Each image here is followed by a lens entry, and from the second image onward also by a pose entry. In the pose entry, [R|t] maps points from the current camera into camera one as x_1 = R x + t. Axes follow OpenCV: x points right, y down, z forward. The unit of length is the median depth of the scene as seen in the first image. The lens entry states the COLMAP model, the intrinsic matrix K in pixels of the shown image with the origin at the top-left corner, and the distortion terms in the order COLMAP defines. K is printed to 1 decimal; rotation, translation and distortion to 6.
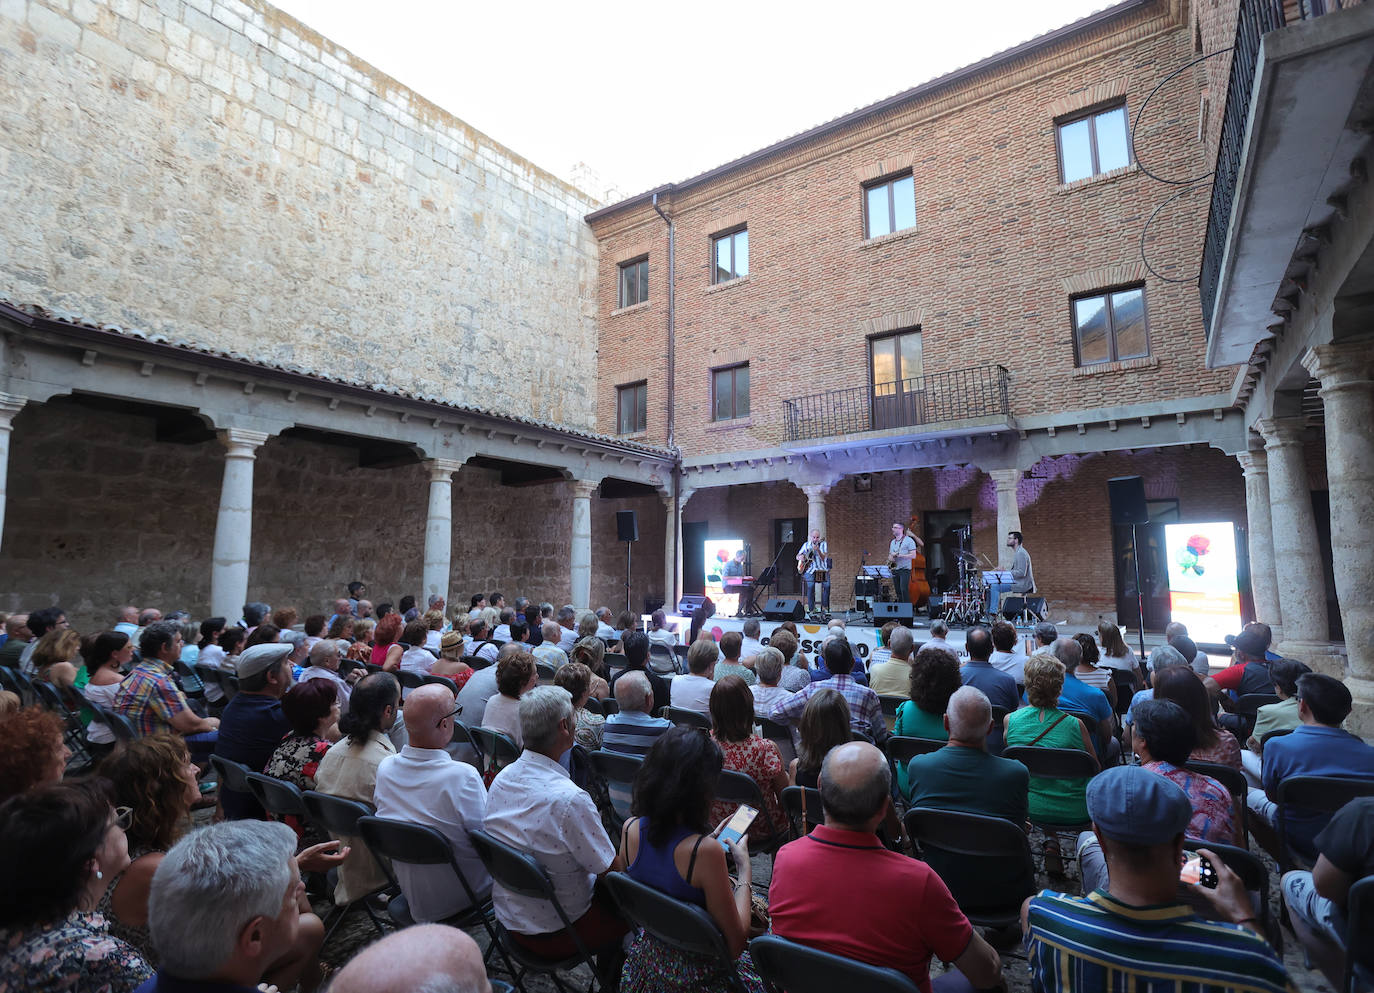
lens RADIAL K [[706.7, 0, 688.1], [0, 706.7, 479.4], [0, 0, 1]] dist [-0.077803, 0.037925]
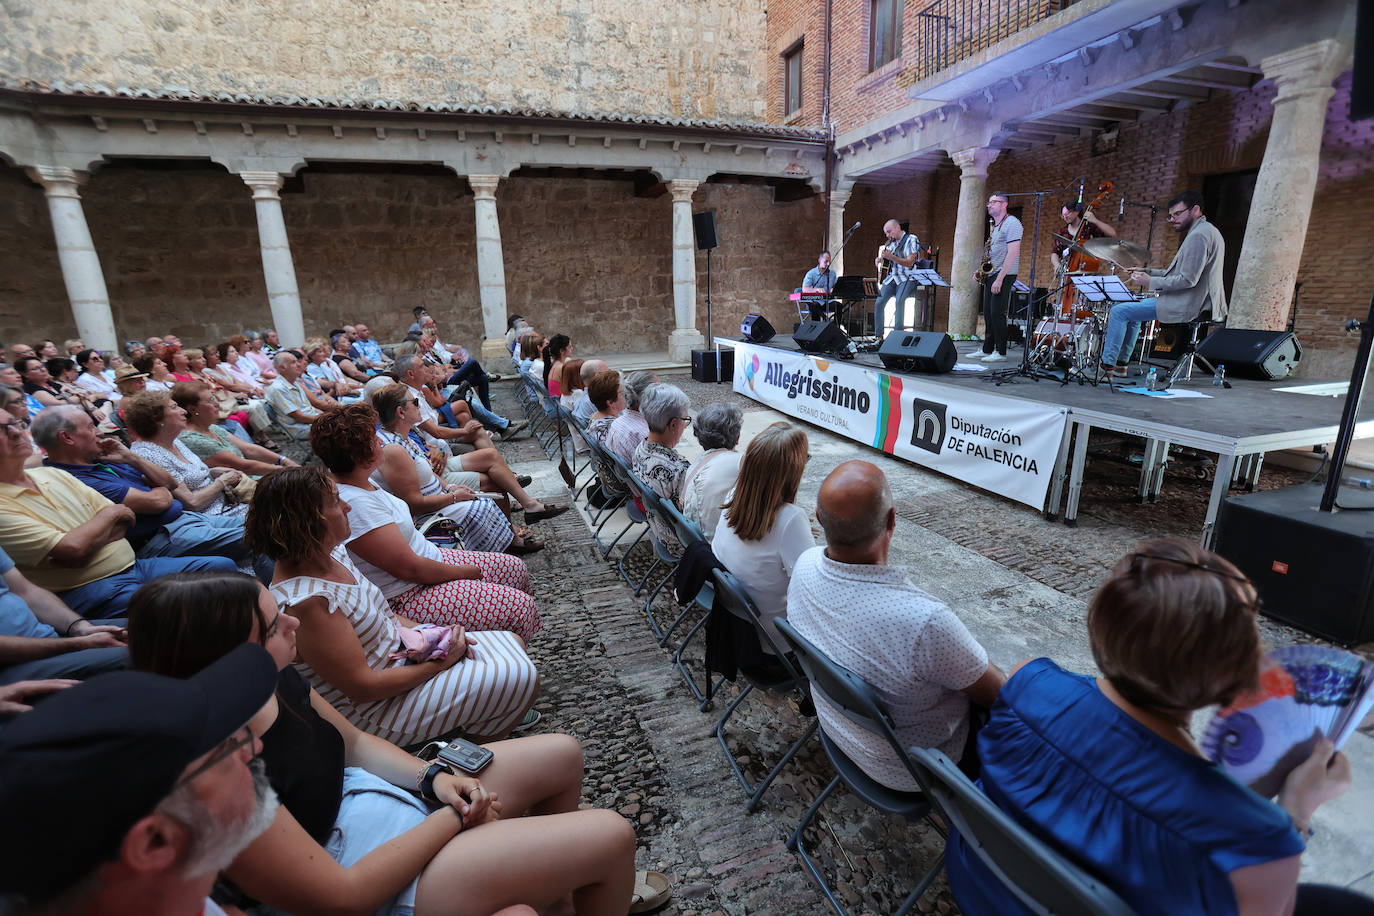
lens RADIAL K [[612.5, 0, 680.6], [0, 612.5, 459.1], [0, 0, 1]] dist [-0.061561, 0.021805]
pose [[0.819922, 0.131228, -0.557231, 0.361060], [0.098629, 0.926436, 0.363302, 0.055547], [0.563914, -0.352839, 0.746663, 0.378245]]
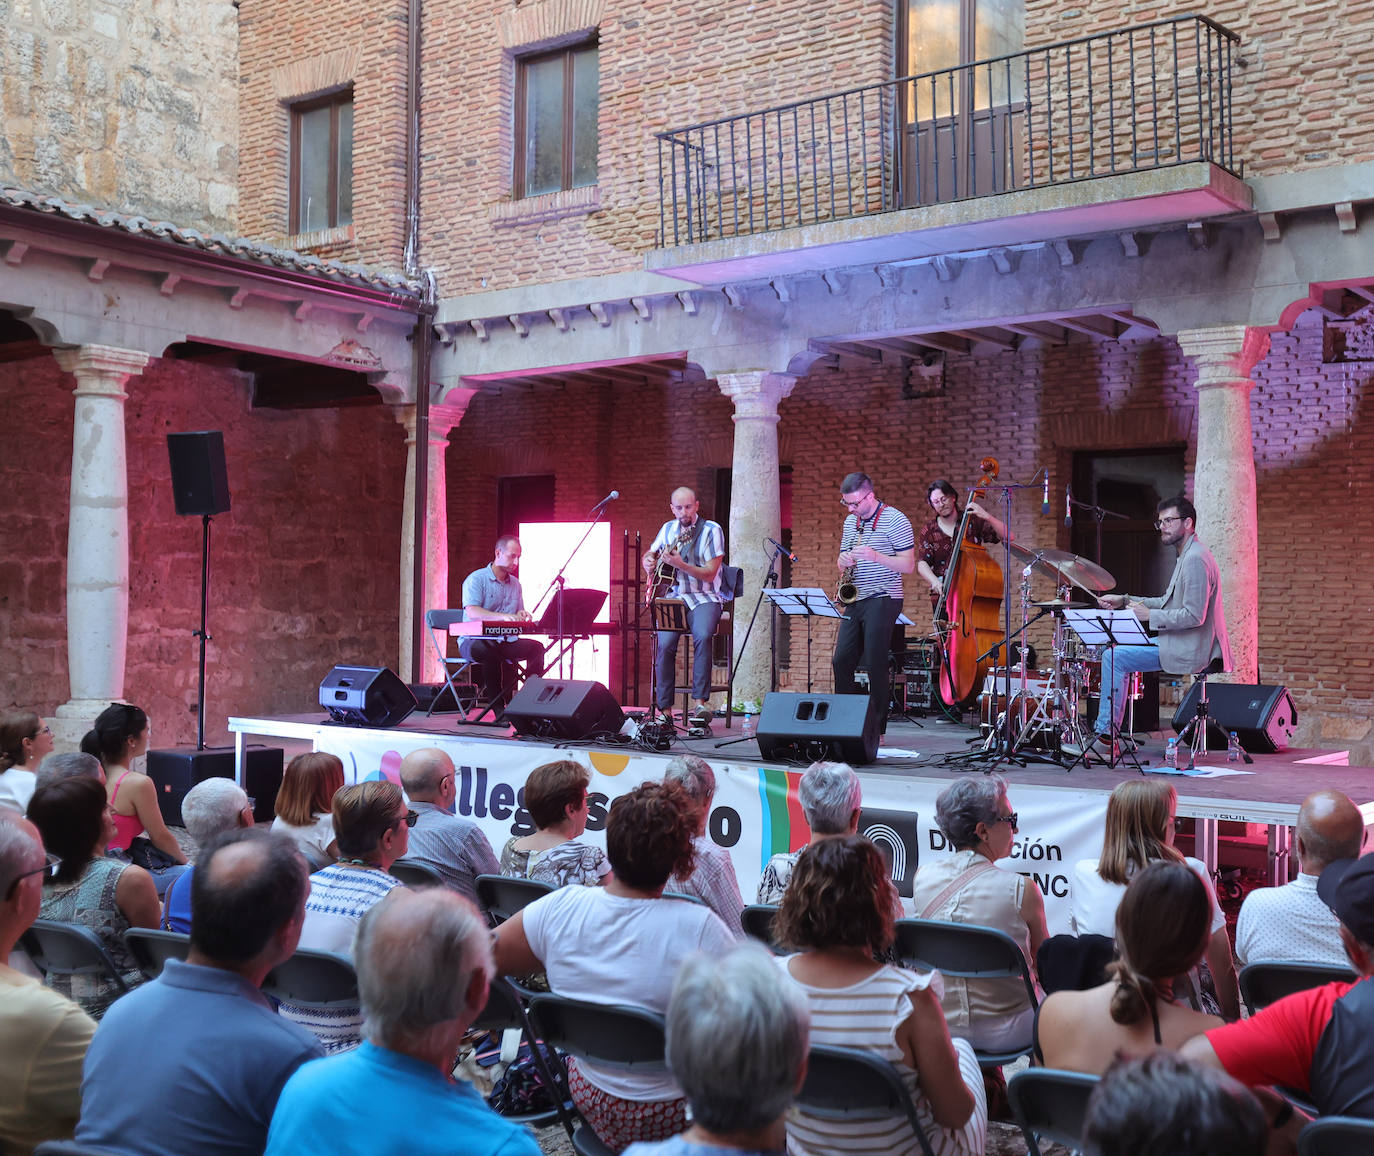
lens RADIAL K [[1628.7, 0, 831.9], [0, 1628.7, 578.5], [0, 0, 1]] dist [-0.032643, 0.172324]
pose [[0.998939, 0.008536, 0.045248, 0.216995], [-0.013628, 0.993451, 0.113439, 0.021497], [-0.043983, -0.113936, 0.992514, 0.166988]]
